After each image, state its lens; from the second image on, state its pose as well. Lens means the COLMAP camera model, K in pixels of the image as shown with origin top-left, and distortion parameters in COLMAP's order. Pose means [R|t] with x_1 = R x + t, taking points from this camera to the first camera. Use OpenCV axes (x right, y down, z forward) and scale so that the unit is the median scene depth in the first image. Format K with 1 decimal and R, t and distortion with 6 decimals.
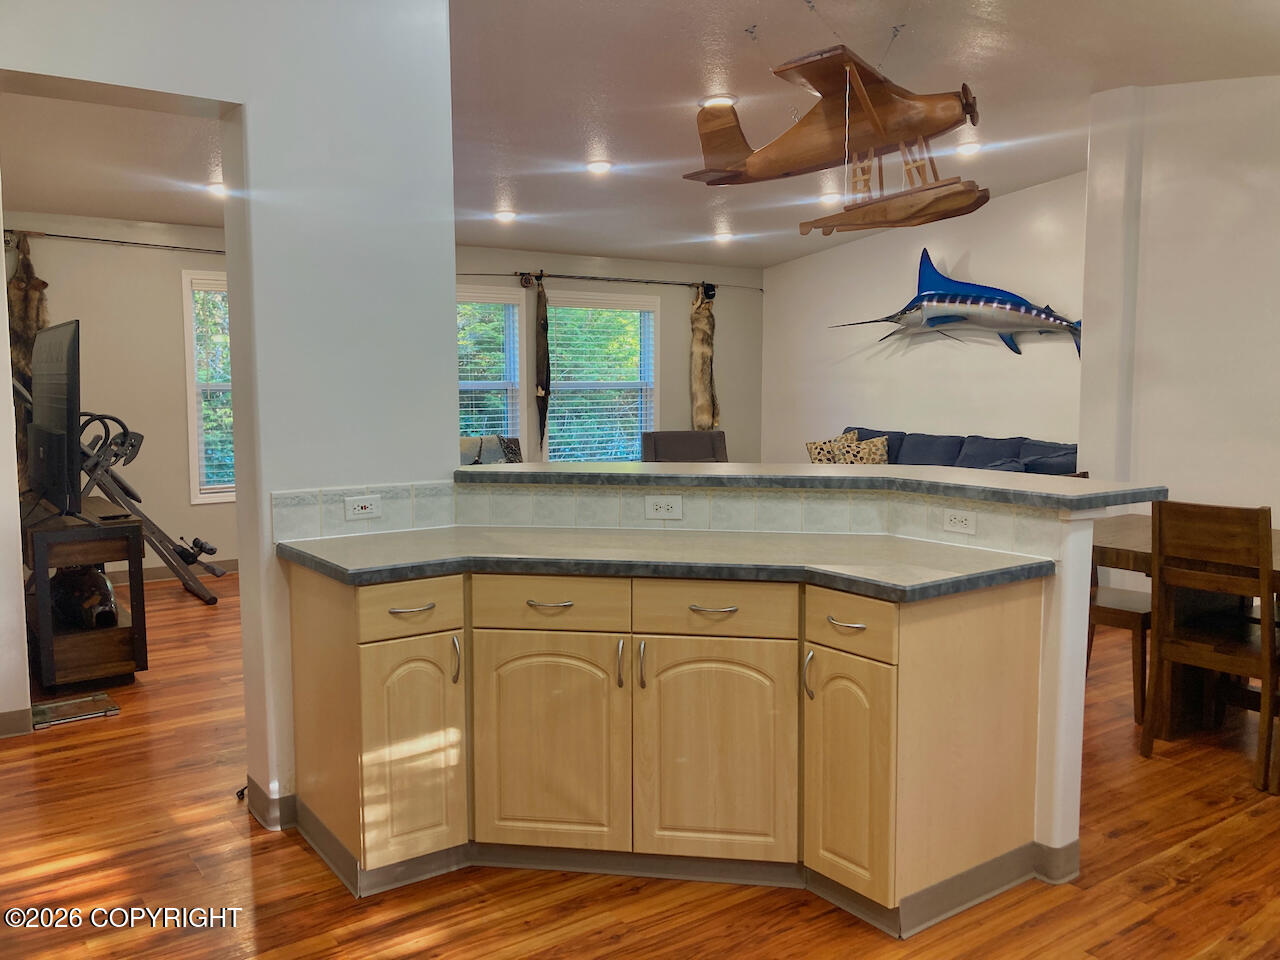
lens RADIAL K [[1052.3, 0, 633.2], [0, 1052.3, 485.3], [0, 0, 1]] dist [0.078254, -0.148796]
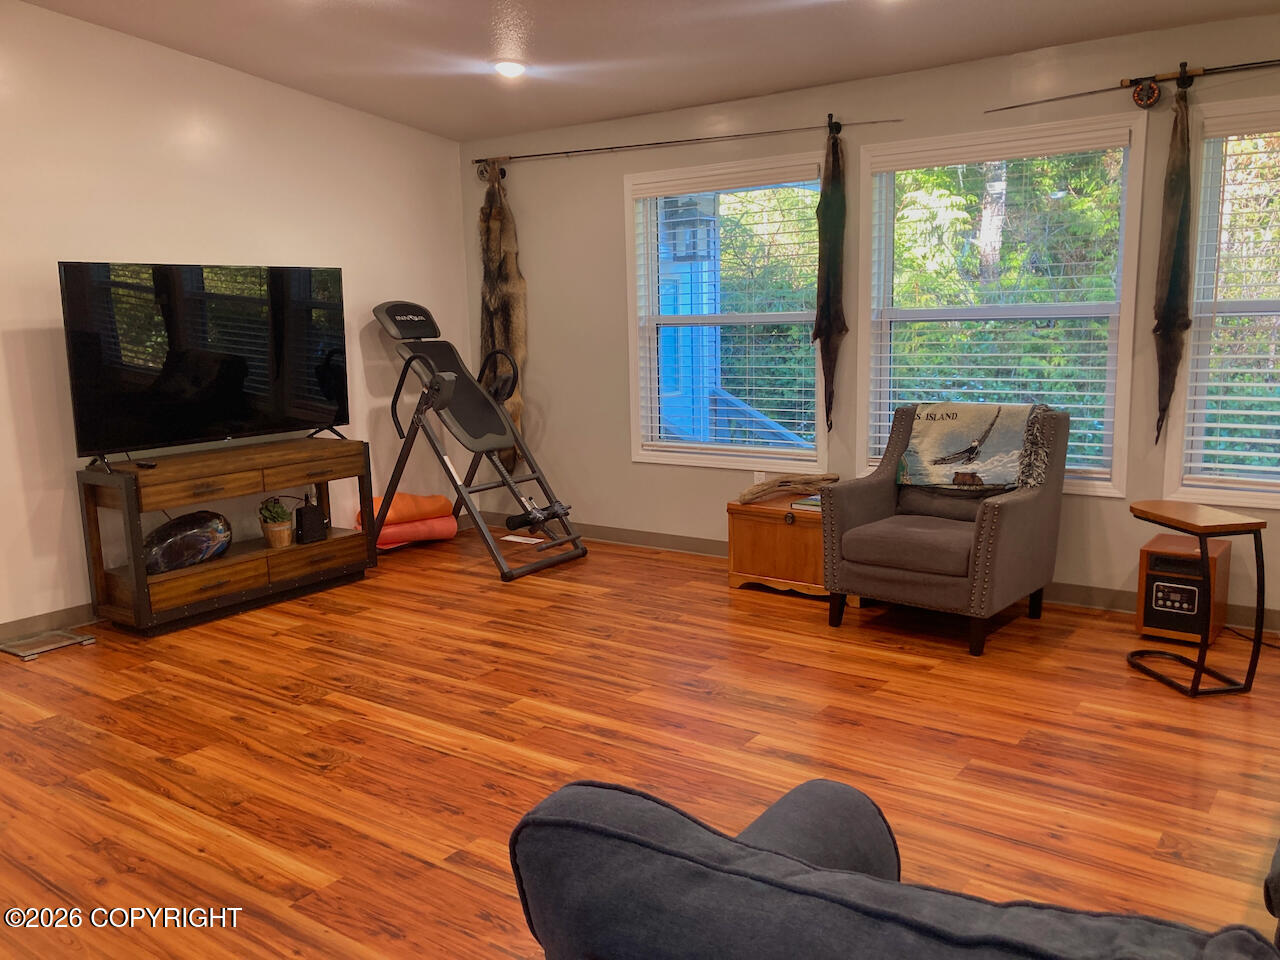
lens RADIAL K [[1052.3, 0, 633.2], [0, 1052.3, 485.3], [0, 0, 1]] dist [0.078254, -0.148796]
pose [[0.321724, 0.145523, -0.935584, 0.309908], [-0.075066, 0.988928, 0.128007, -0.059547], [0.943853, 0.029048, 0.329085, 0.621384]]
